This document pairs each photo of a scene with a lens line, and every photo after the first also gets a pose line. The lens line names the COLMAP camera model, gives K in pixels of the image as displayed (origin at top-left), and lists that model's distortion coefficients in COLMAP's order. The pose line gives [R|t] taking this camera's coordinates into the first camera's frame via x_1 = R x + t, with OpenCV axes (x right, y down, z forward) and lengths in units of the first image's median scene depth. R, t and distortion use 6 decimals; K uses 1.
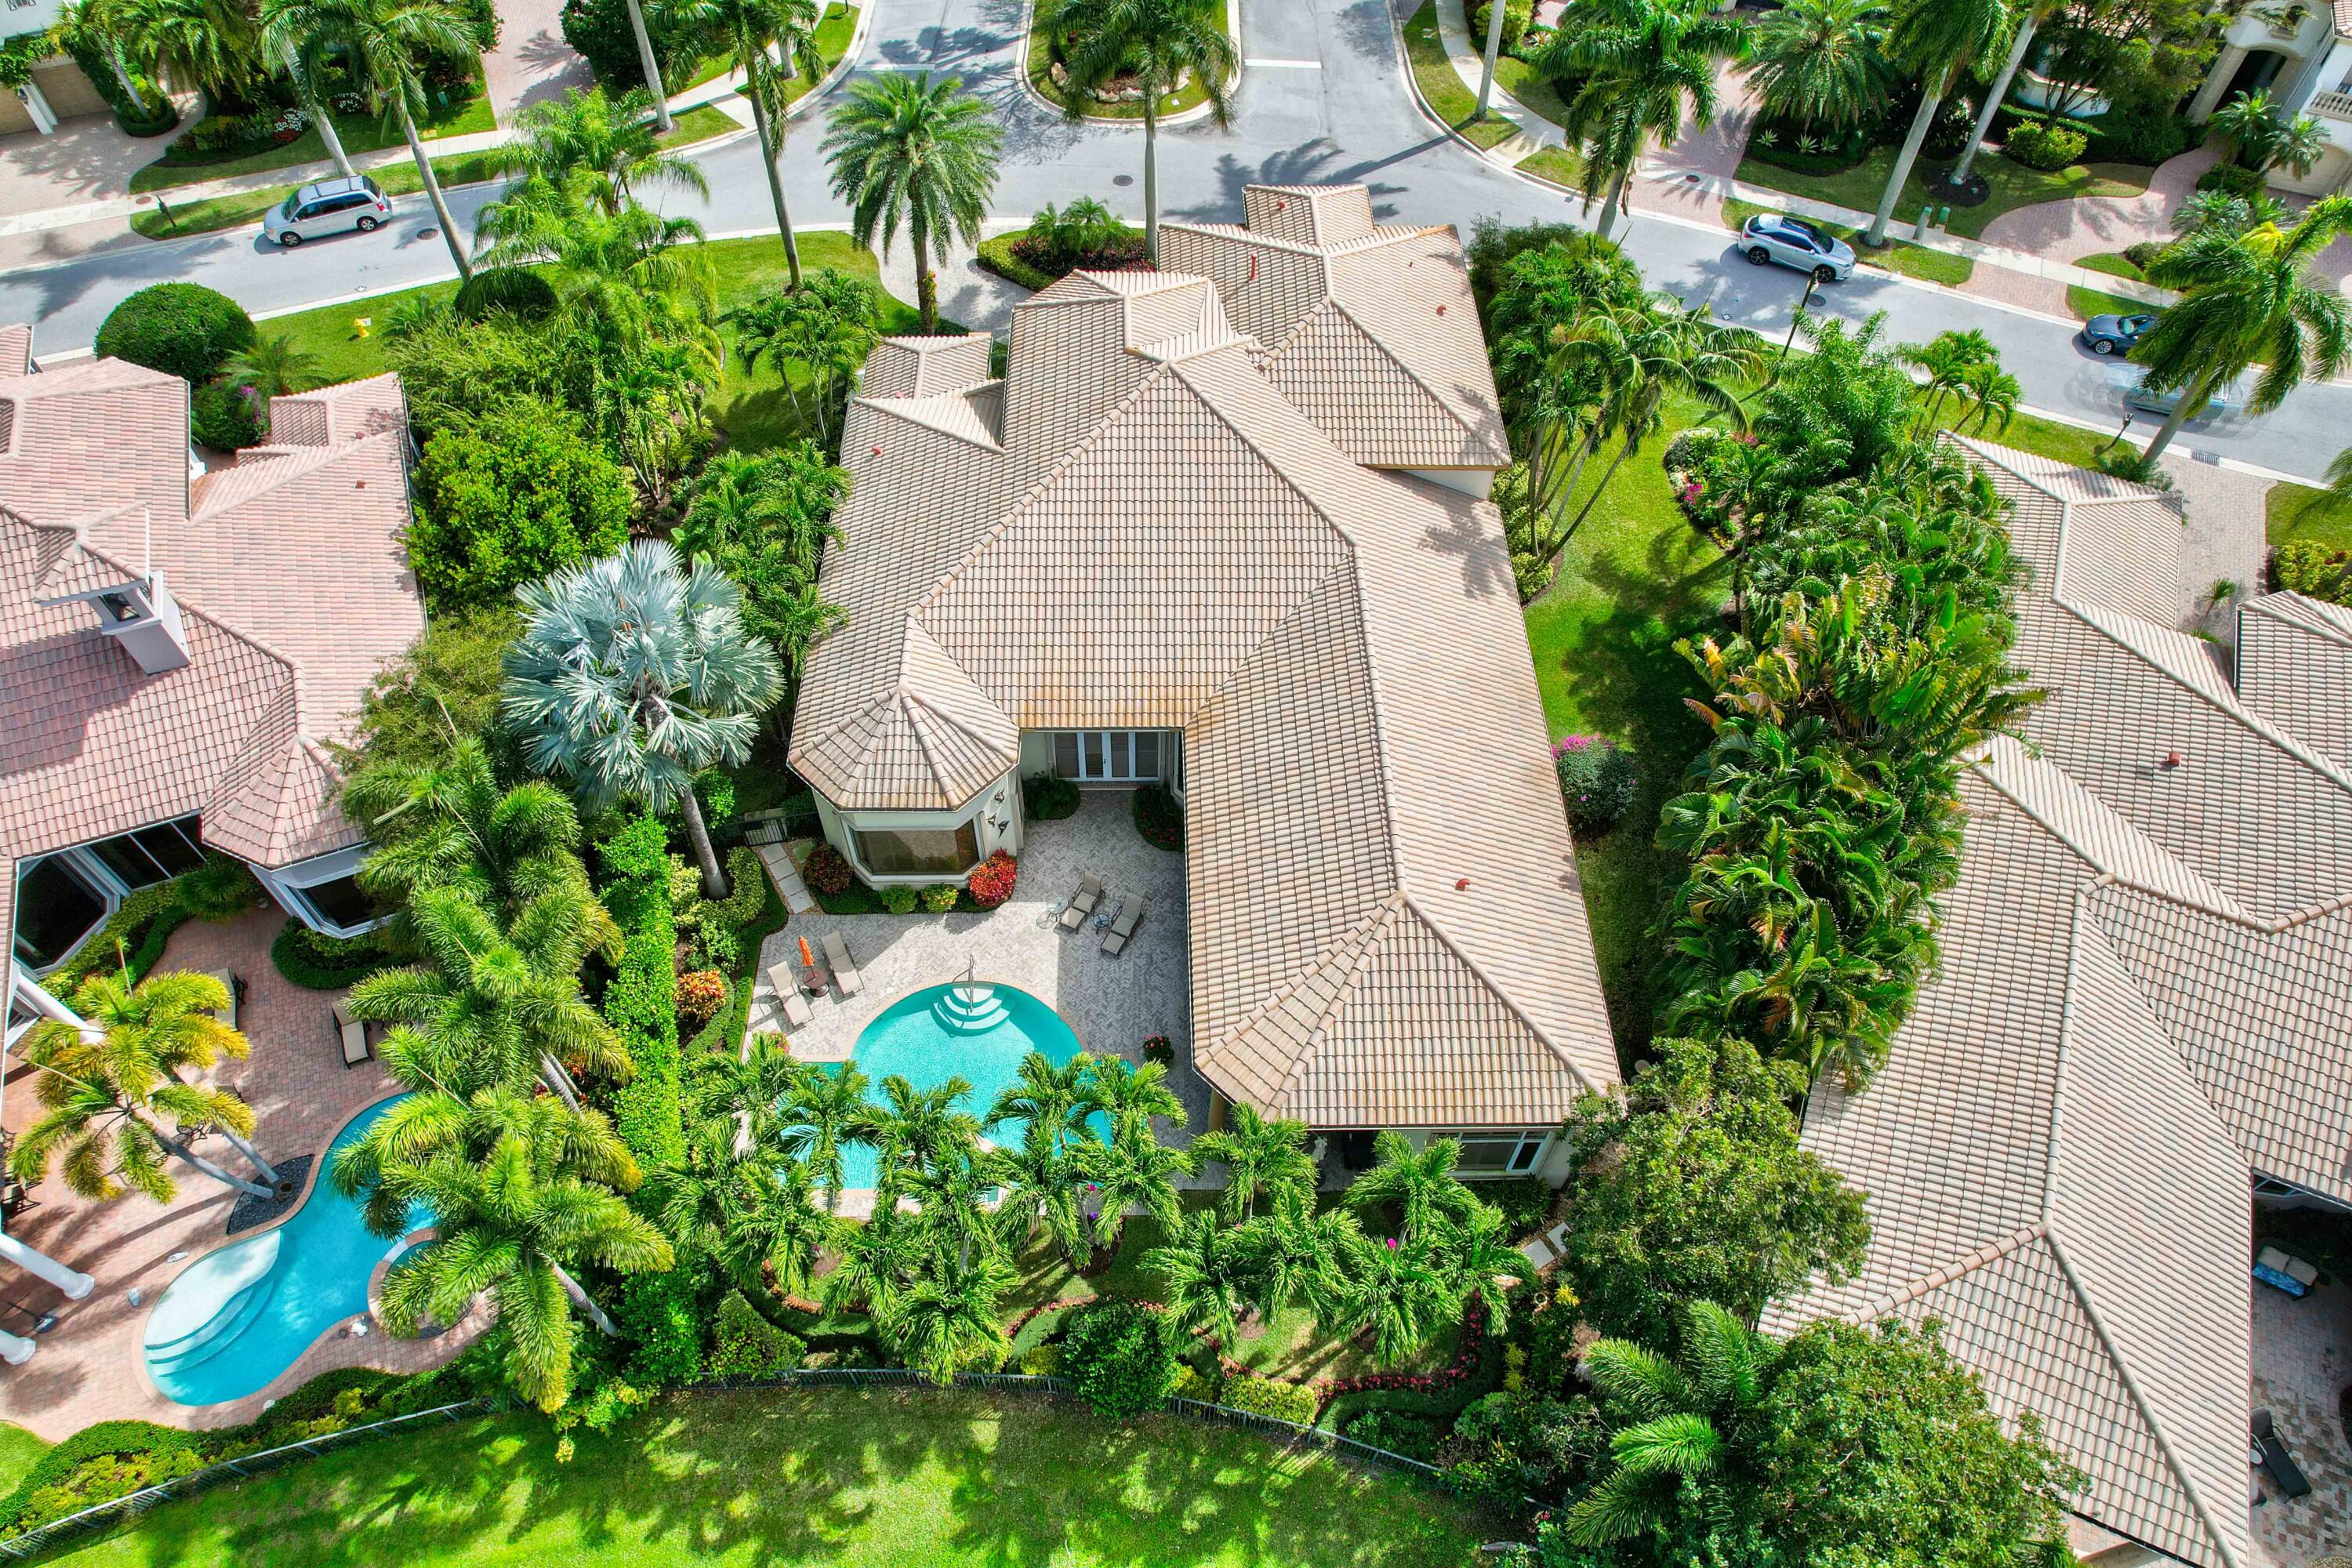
lens RADIAL K [[1507.1, 0, 1174.6], [0, 1507.1, 827.3], [0, 0, 1]] dist [-0.097787, 0.096274]
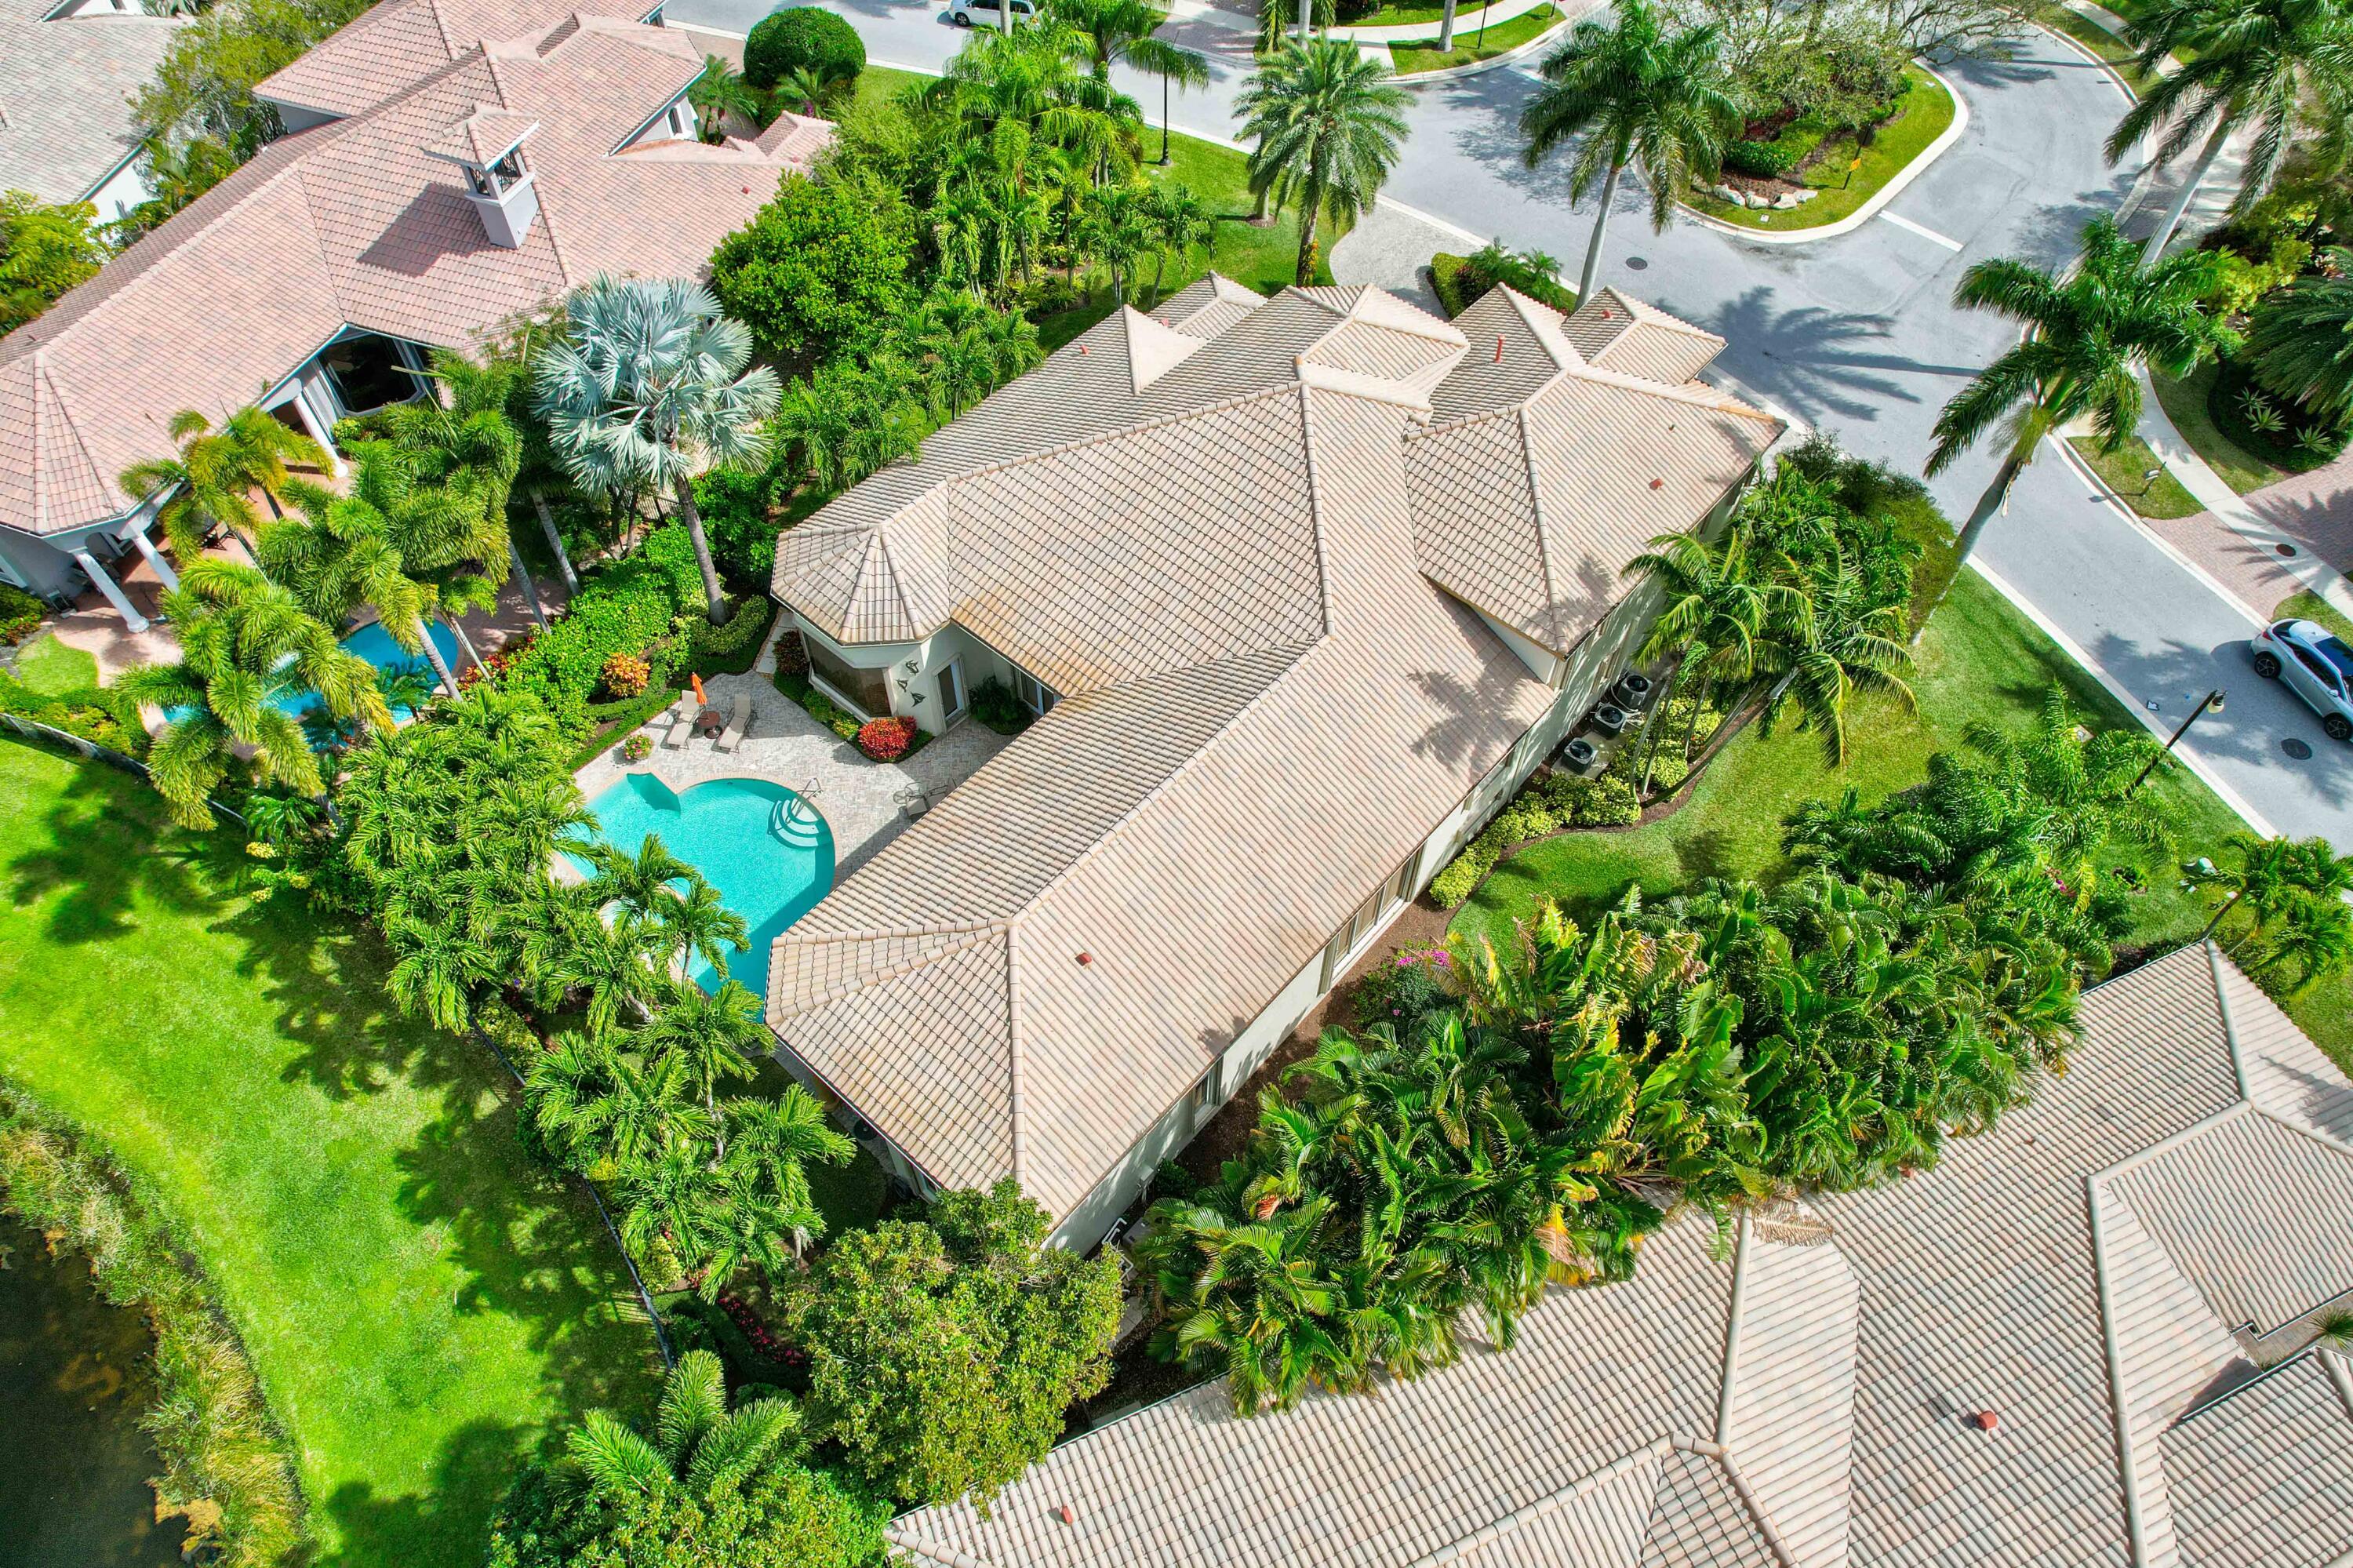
lens RADIAL K [[1507.8, 0, 1175.1], [0, 1507.8, 827.3], [0, 0, 1]] dist [-0.097787, 0.096274]
pose [[0.738762, 0.541687, -0.401006, 0.503103], [-0.544542, 0.830330, 0.118432, -0.152462], [0.397120, 0.130871, 0.908388, 0.142904]]
